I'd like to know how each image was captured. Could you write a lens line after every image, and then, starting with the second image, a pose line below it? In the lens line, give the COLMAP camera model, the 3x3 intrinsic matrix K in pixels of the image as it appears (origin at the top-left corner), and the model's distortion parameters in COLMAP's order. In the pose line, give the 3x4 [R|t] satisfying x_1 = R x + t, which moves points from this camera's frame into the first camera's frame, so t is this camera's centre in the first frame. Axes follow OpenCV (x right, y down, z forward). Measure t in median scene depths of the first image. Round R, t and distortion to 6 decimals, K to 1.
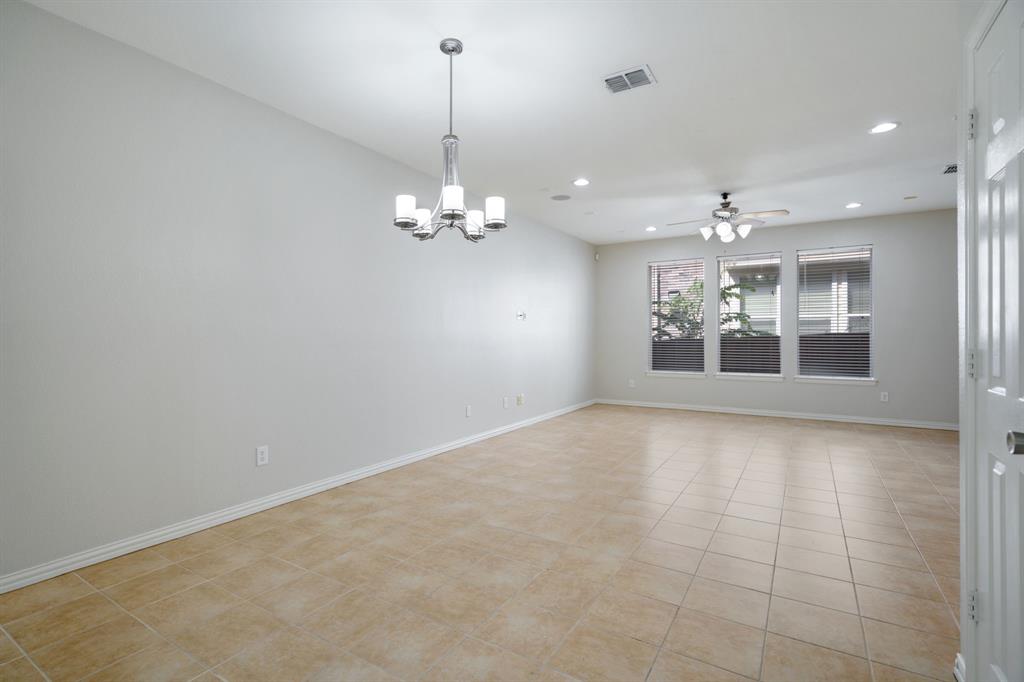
lens RADIAL K [[475.2, 0, 517.2], [0, 475.2, 338.1], [0, 0, 1]] dist [-0.000754, 0.000337]
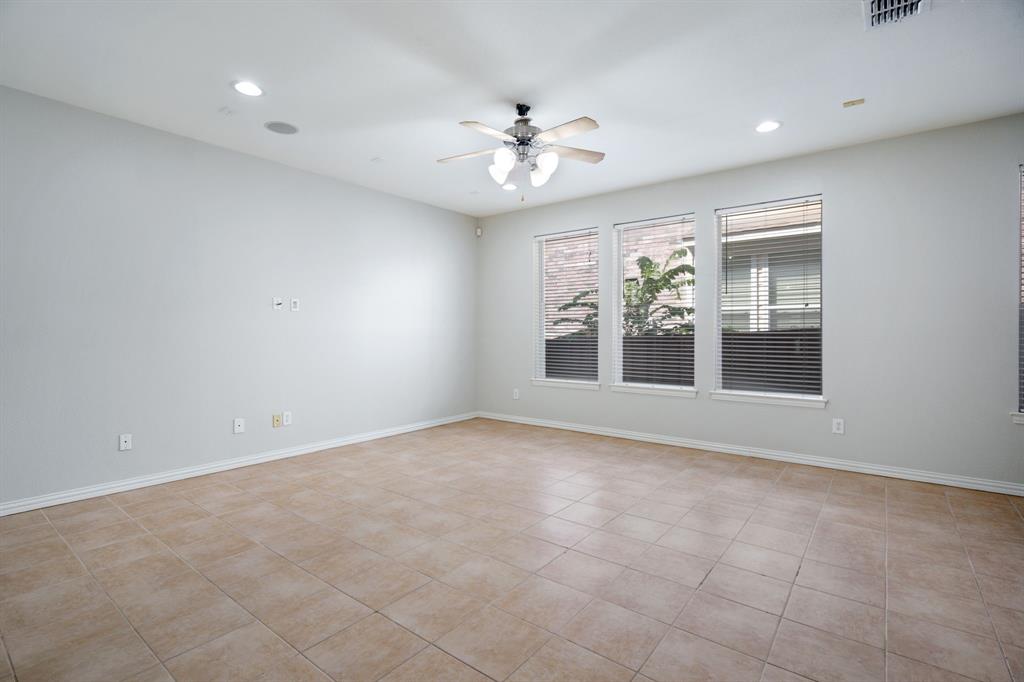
lens RADIAL K [[475.2, 0, 489.8], [0, 475.2, 341.1], [0, 0, 1]] dist [-0.000754, 0.000337]
pose [[0.992885, 0.004722, -0.118985, 0.321633], [-0.003082, 0.999898, 0.013969, -0.001823], [0.119039, -0.013503, 0.992798, 0.251032]]
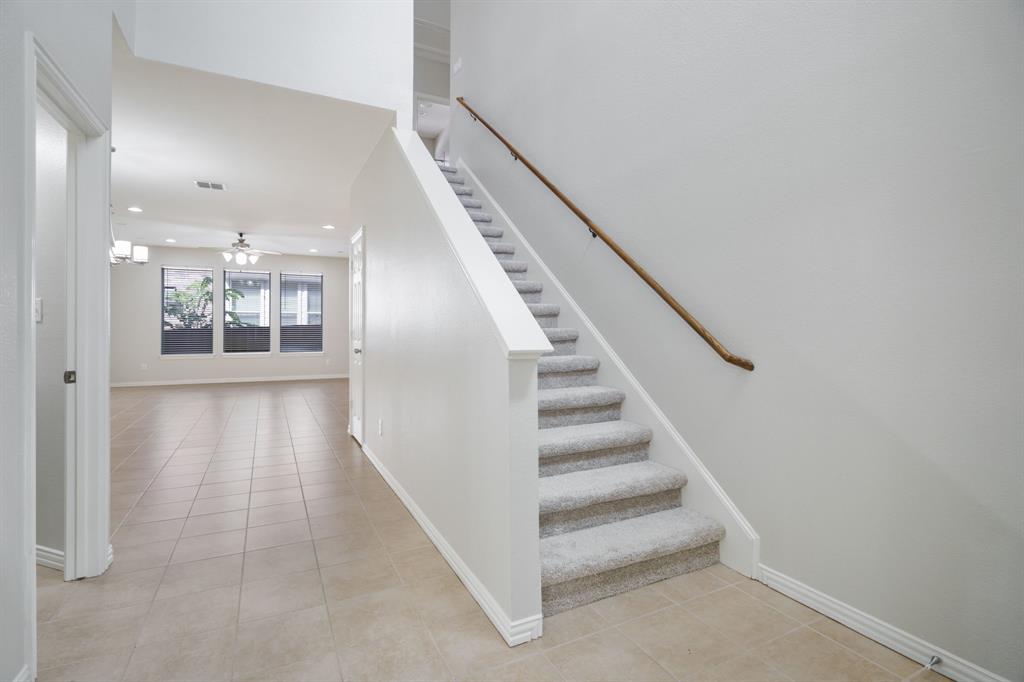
lens RADIAL K [[475.2, 0, 506.1], [0, 475.2, 331.9], [0, 0, 1]] dist [-0.000754, 0.000337]
pose [[0.523221, -0.004717, 0.852184, -0.287648], [-0.003084, 0.999968, 0.007429, -0.001005], [-0.852192, -0.006515, 0.523189, -0.361051]]
